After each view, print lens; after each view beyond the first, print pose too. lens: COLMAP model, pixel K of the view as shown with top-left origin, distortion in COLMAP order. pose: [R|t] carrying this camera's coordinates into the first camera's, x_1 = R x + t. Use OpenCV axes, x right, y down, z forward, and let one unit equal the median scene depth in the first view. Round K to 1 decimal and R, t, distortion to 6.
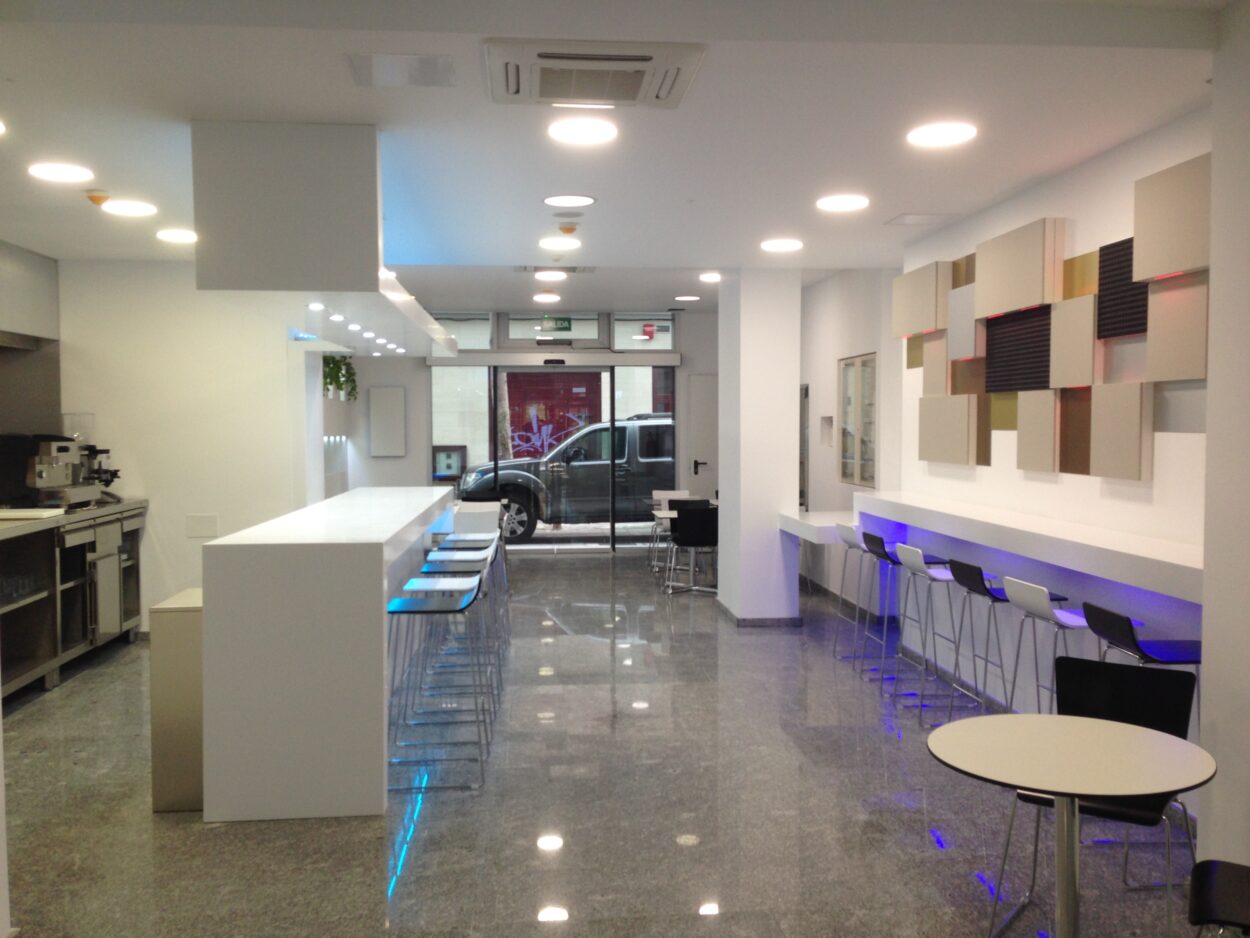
lens RADIAL K [[1143.8, 0, 625.0], [0, 1143.8, 472.7], [0, 0, 1]] dist [0.083744, -0.010284]
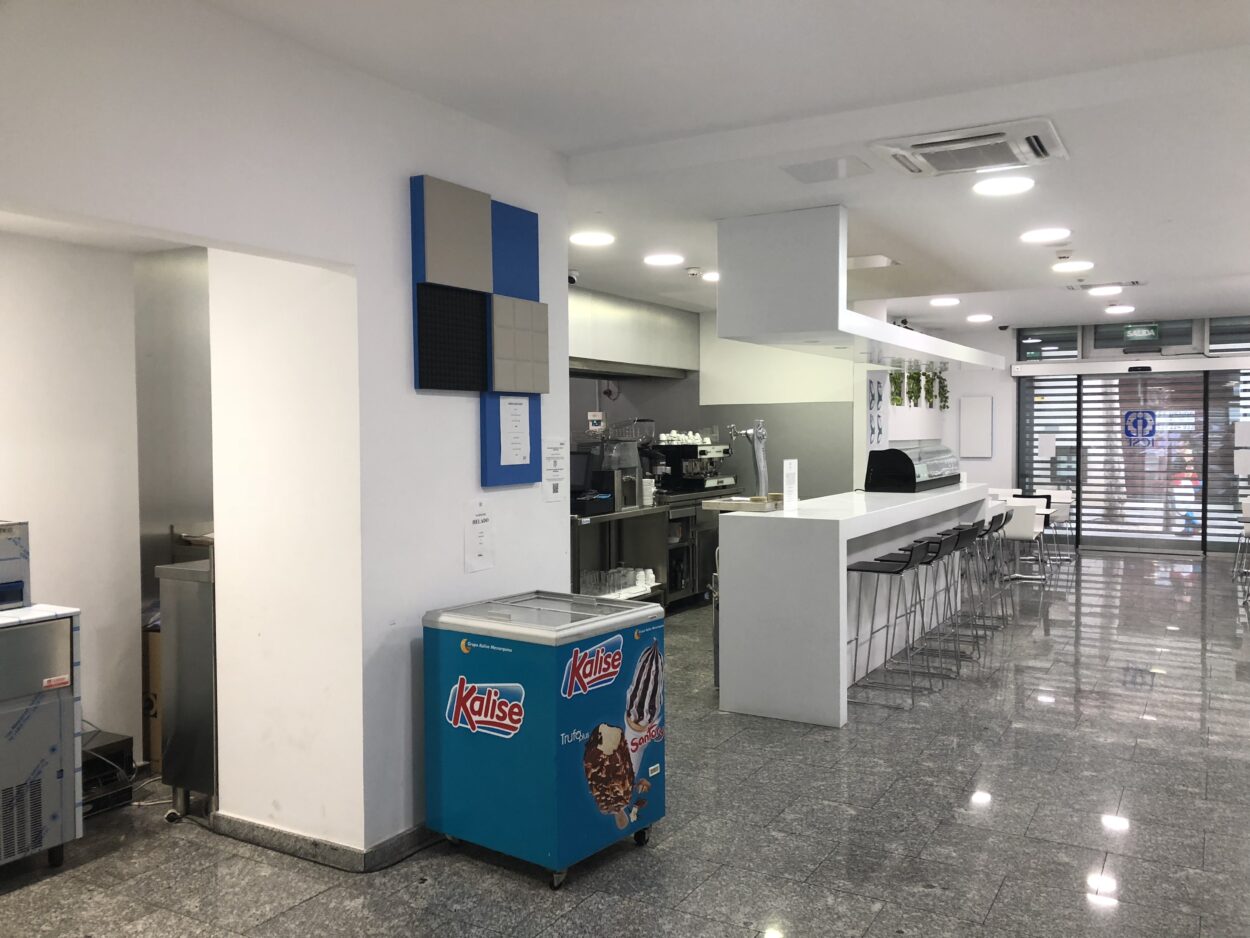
lens RADIAL K [[1019.9, 0, 638.4], [0, 1019.9, 463.2], [0, 0, 1]] dist [0.017826, 0.007589]
pose [[0.828079, 0.018073, -0.560321, 0.156389], [-0.022591, 0.999744, -0.001139, 0.001514], [0.560157, 0.013602, 0.828275, -0.058420]]
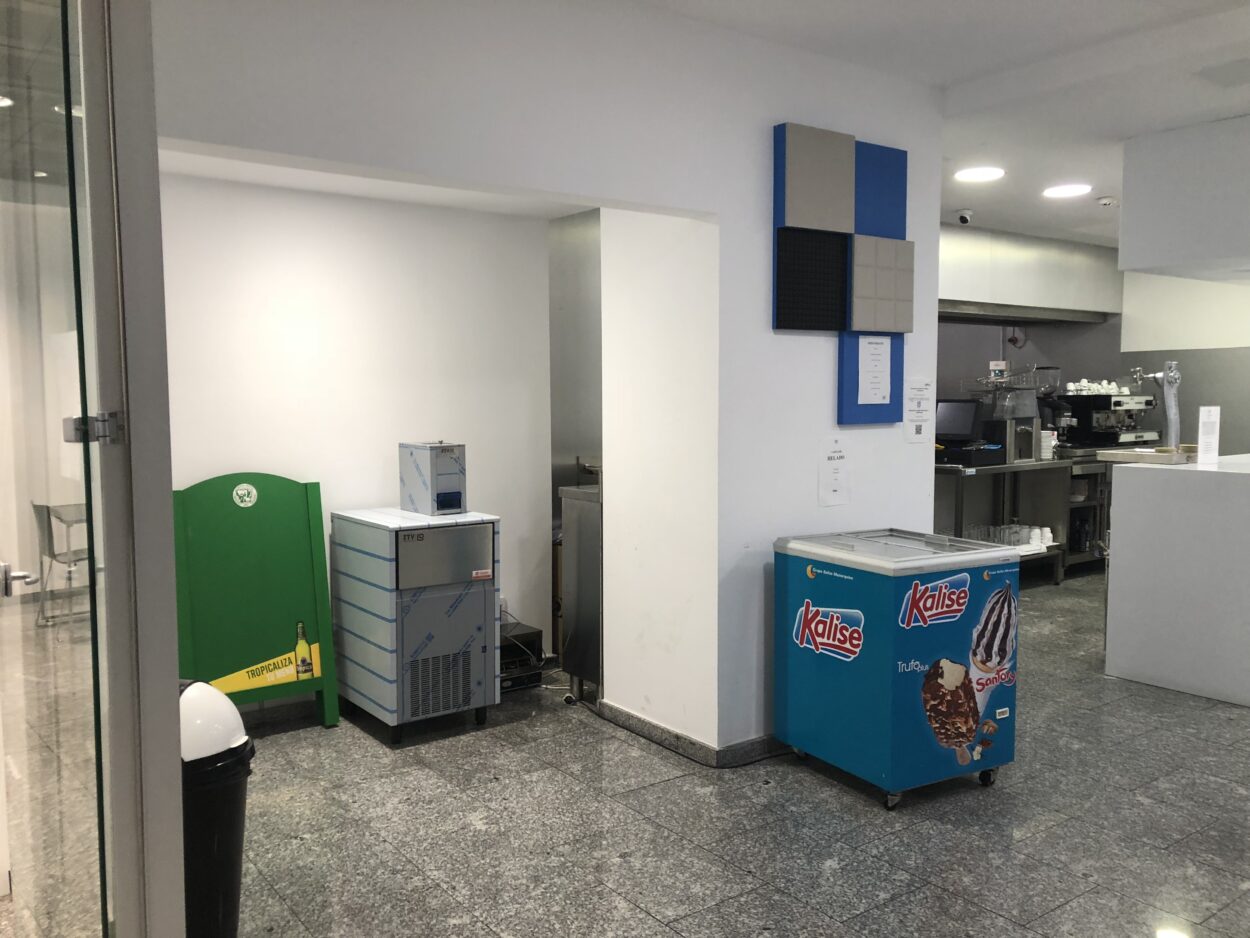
lens RADIAL K [[1016.9, 0, 622.6], [0, 1016.9, 468.3], [0, 0, 1]] dist [0.010288, 0.005481]
pose [[0.528622, 0.065913, -0.846294, 0.197464], [-0.035393, 0.997825, 0.055607, 0.013342], [0.848119, 0.000558, 0.529805, -0.051609]]
